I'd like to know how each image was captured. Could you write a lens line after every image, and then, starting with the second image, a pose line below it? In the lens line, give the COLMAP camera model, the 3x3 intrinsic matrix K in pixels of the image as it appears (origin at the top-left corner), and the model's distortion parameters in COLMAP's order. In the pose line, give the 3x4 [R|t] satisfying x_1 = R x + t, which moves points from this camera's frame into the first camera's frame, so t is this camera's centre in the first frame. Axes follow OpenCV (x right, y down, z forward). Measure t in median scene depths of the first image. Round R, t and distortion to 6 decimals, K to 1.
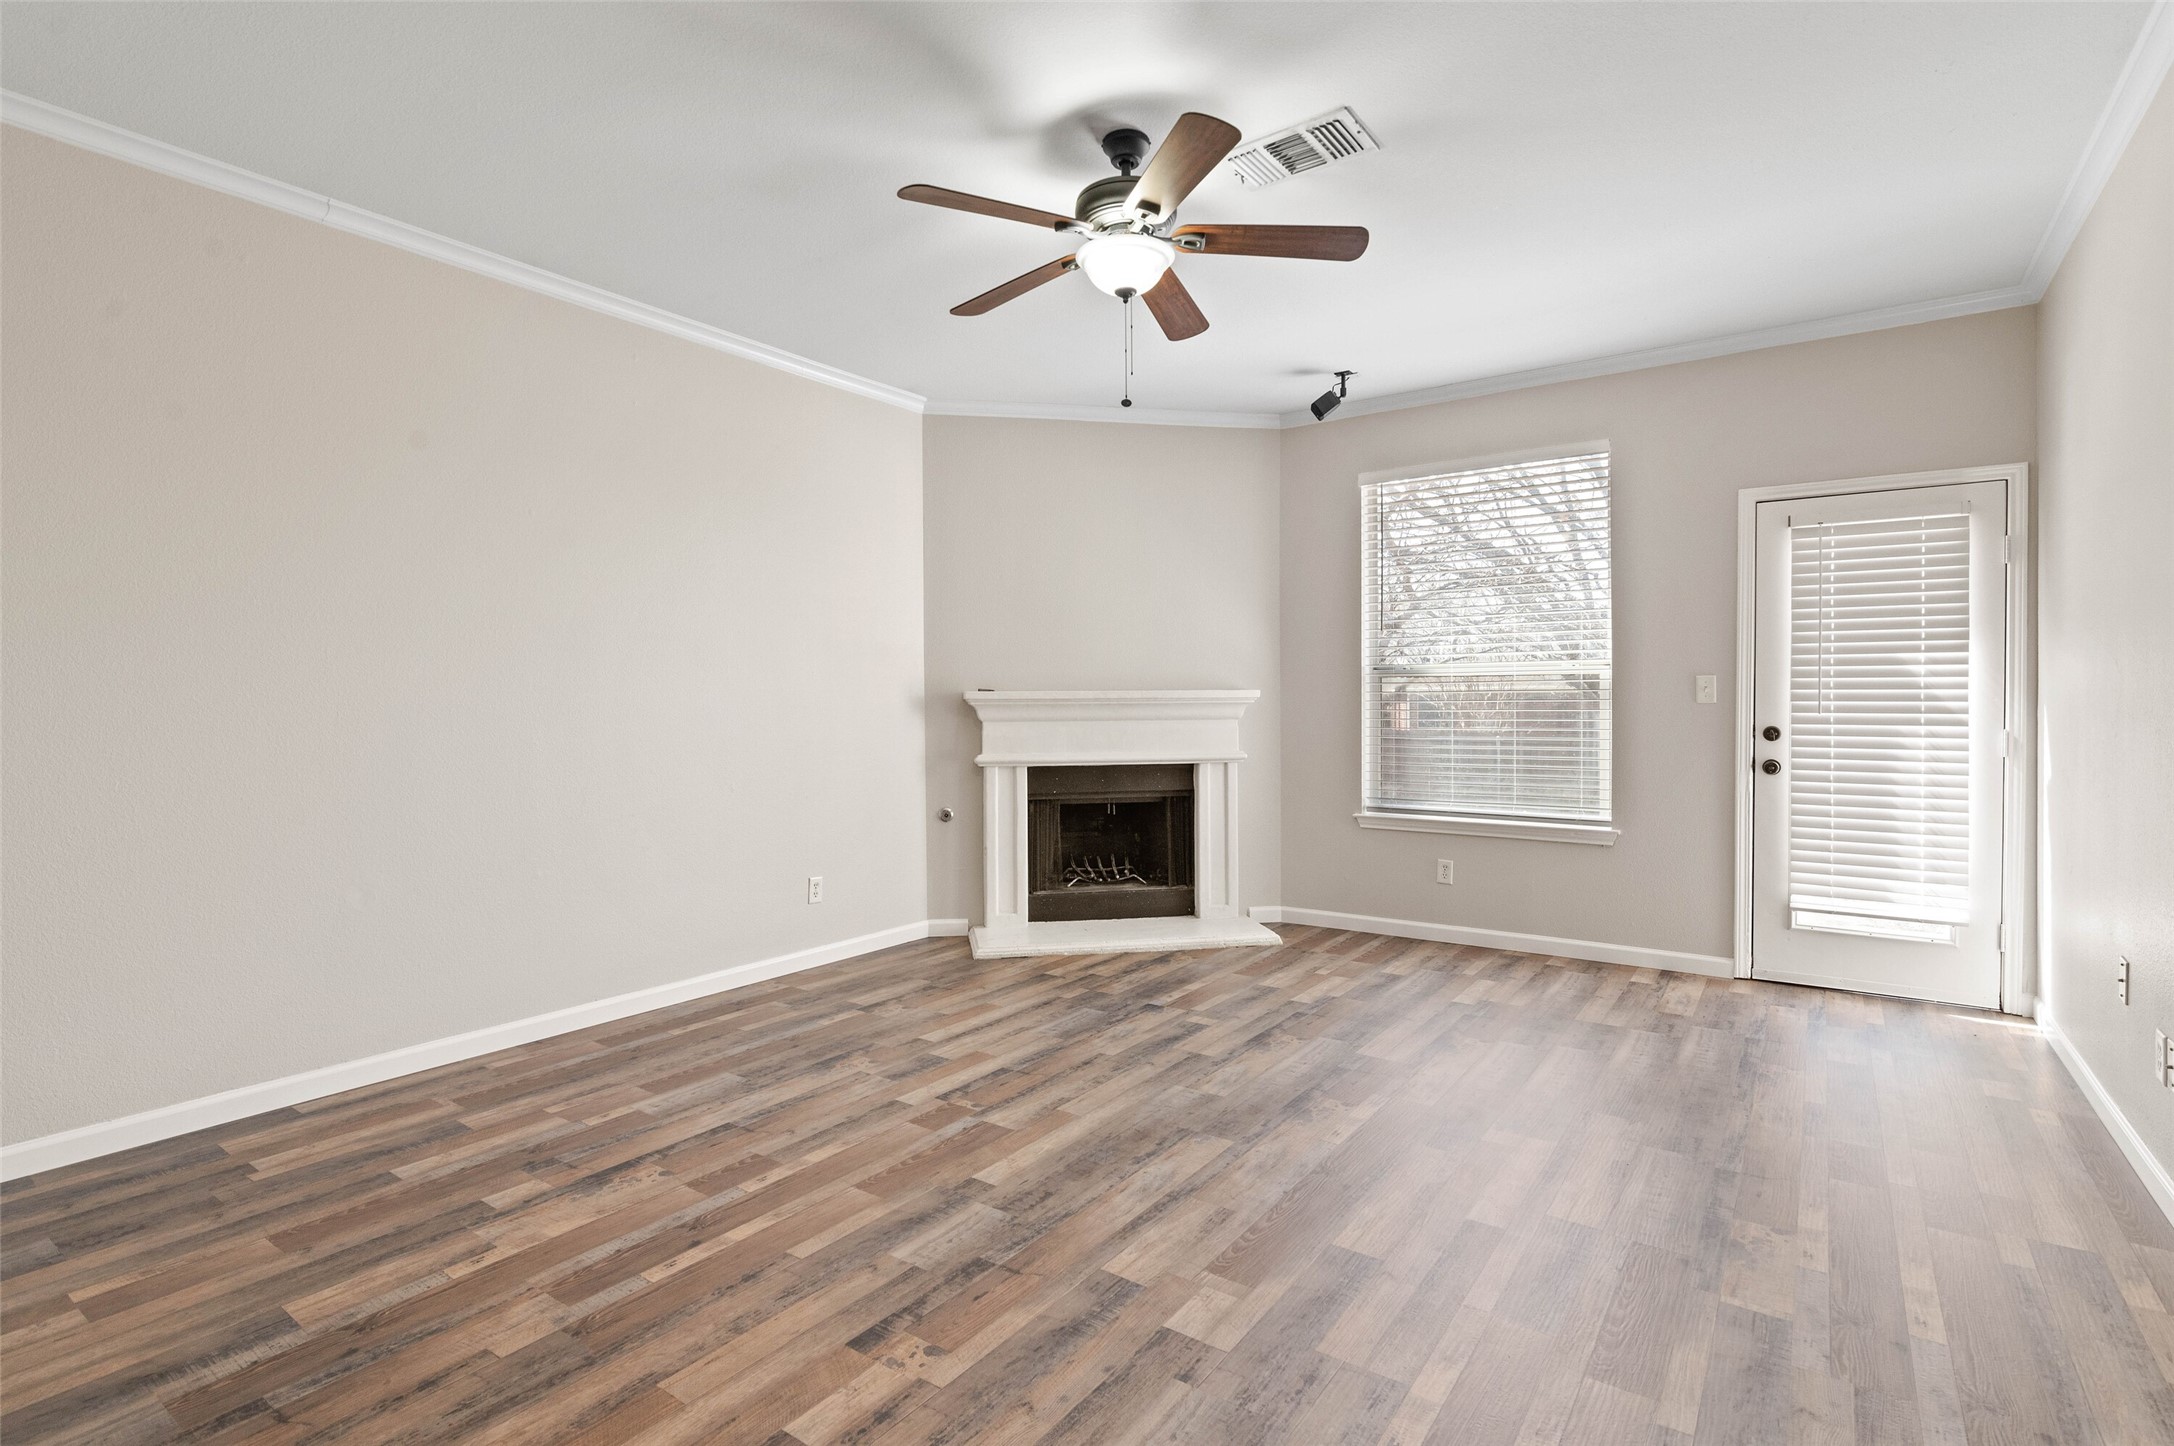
lens RADIAL K [[1048.8, 0, 1093.8], [0, 1048.8, 711.4], [0, 0, 1]] dist [-0.002374, -0.000390]
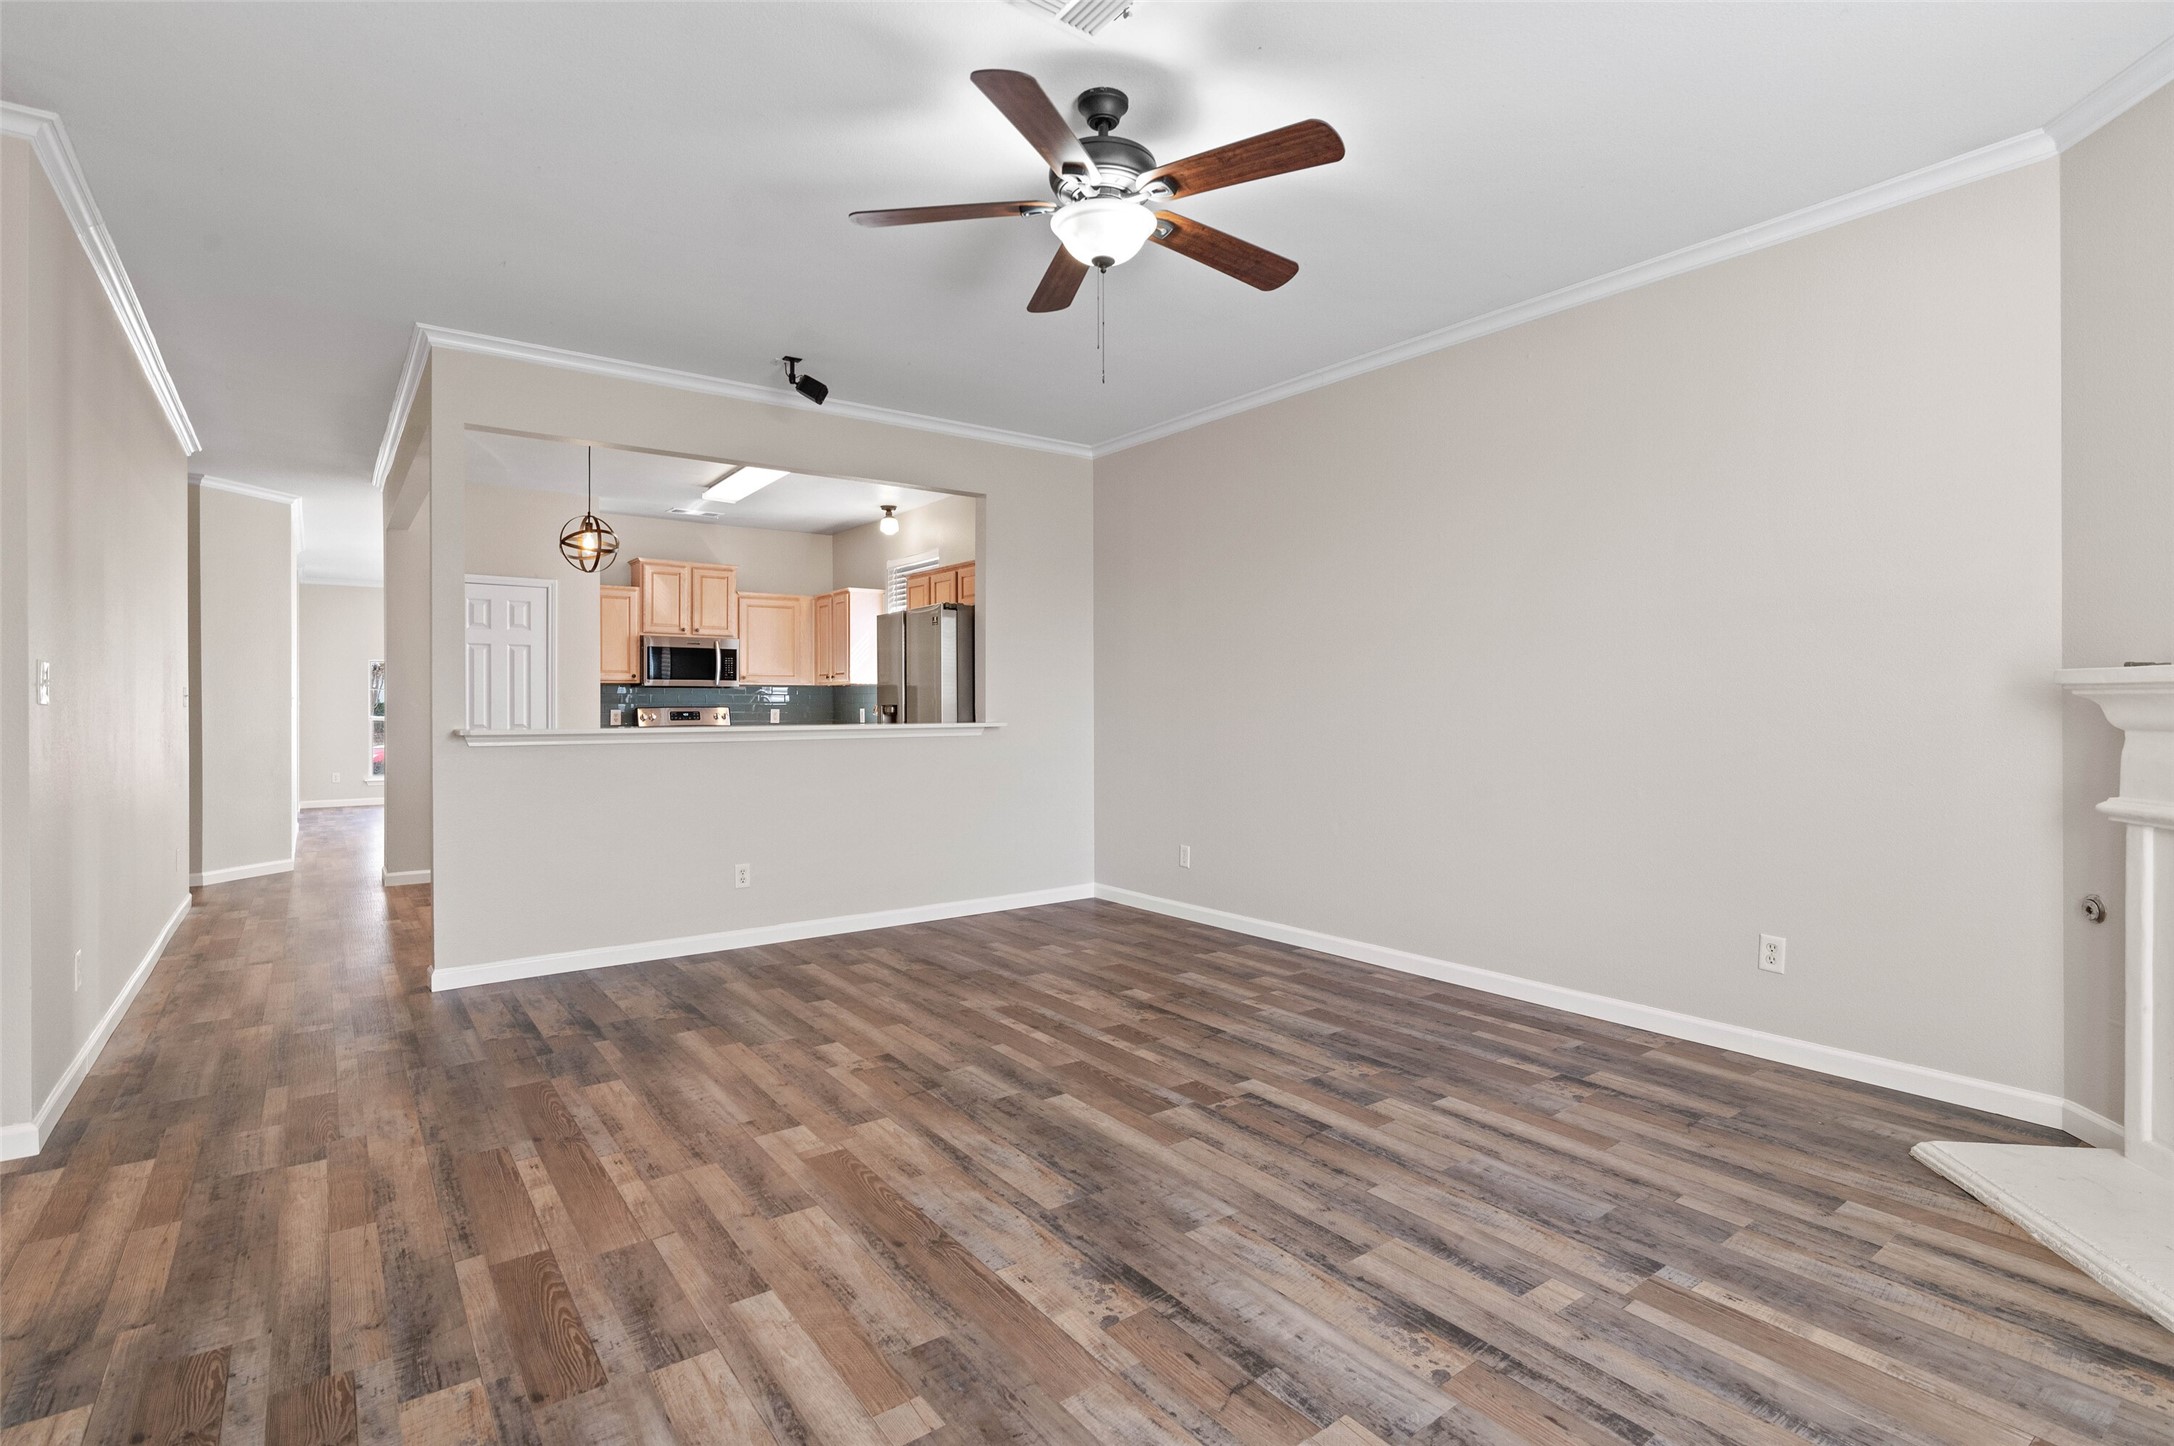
lens RADIAL K [[1038.7, 0, 1089.6], [0, 1038.7, 704.6], [0, 0, 1]] dist [-0.005013, -0.000357]
pose [[-0.316153, 0.007500, -0.948679, 0.841700], [-0.000047, 0.999969, 0.007921, -0.010433], [0.948708, 0.002549, -0.316143, 1.177088]]
